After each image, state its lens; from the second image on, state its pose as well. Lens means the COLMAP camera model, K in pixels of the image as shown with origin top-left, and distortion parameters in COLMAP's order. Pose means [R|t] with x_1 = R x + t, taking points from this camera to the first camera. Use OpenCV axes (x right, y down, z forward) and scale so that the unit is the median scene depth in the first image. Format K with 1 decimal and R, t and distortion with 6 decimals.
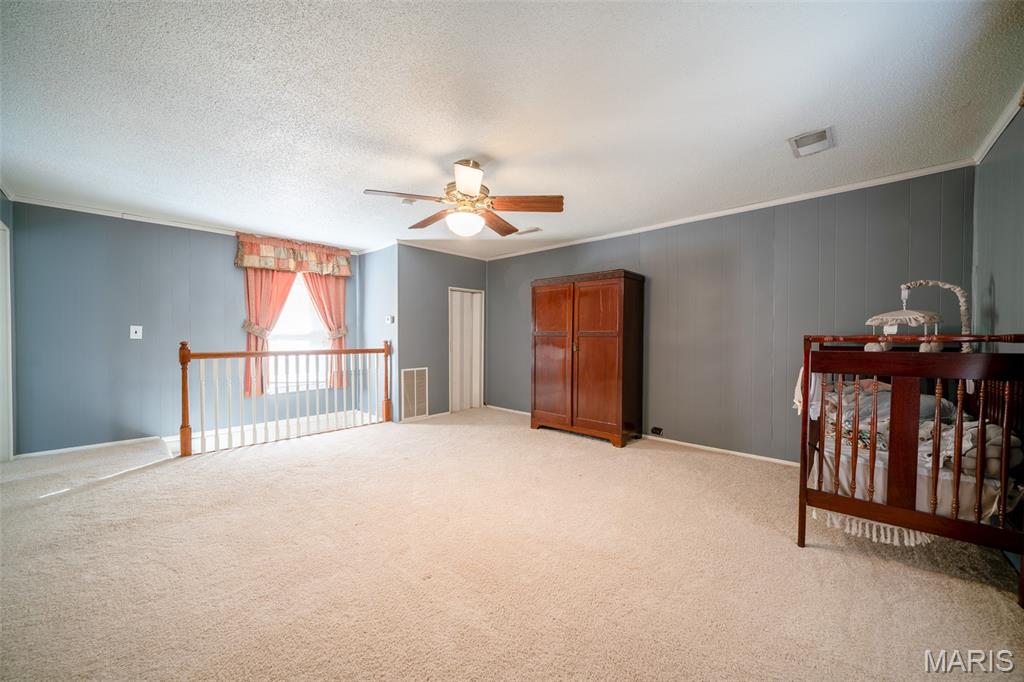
lens RADIAL K [[375.0, 0, 502.9], [0, 375.0, 343.6], [0, 0, 1]] dist [-0.006725, 0.000396]
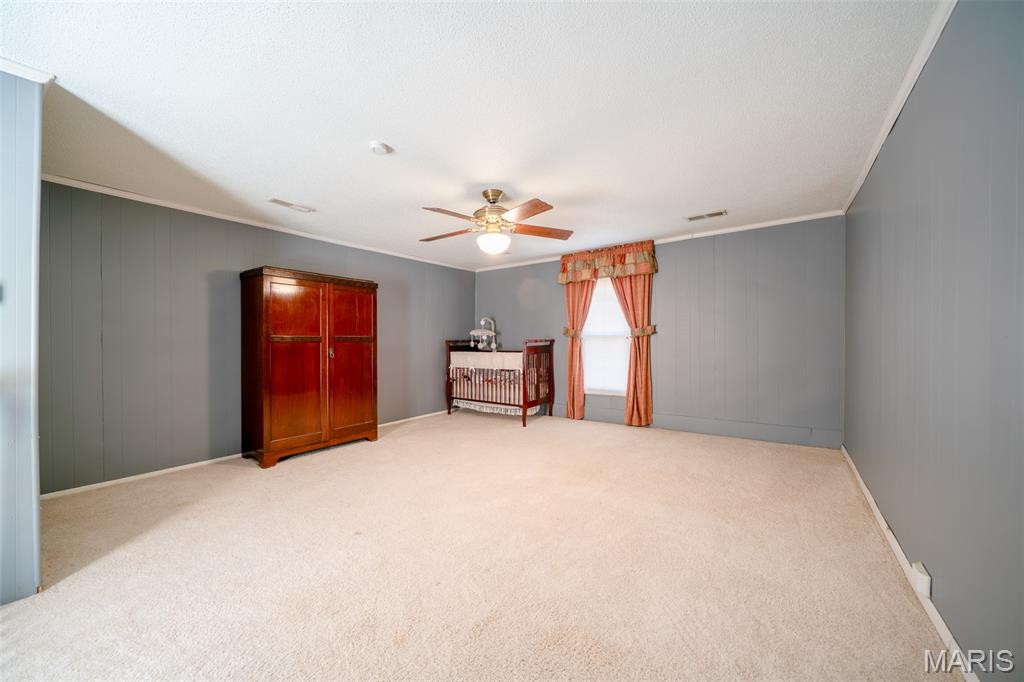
lens RADIAL K [[375.0, 0, 503.6], [0, 375.0, 342.5], [0, 0, 1]] dist [-0.006725, 0.000396]
pose [[-0.123053, -0.001114, 0.992400, -1.023786], [0.031578, 0.999489, 0.005038, -0.010529], [-0.991898, 0.031958, -0.122954, 0.921127]]
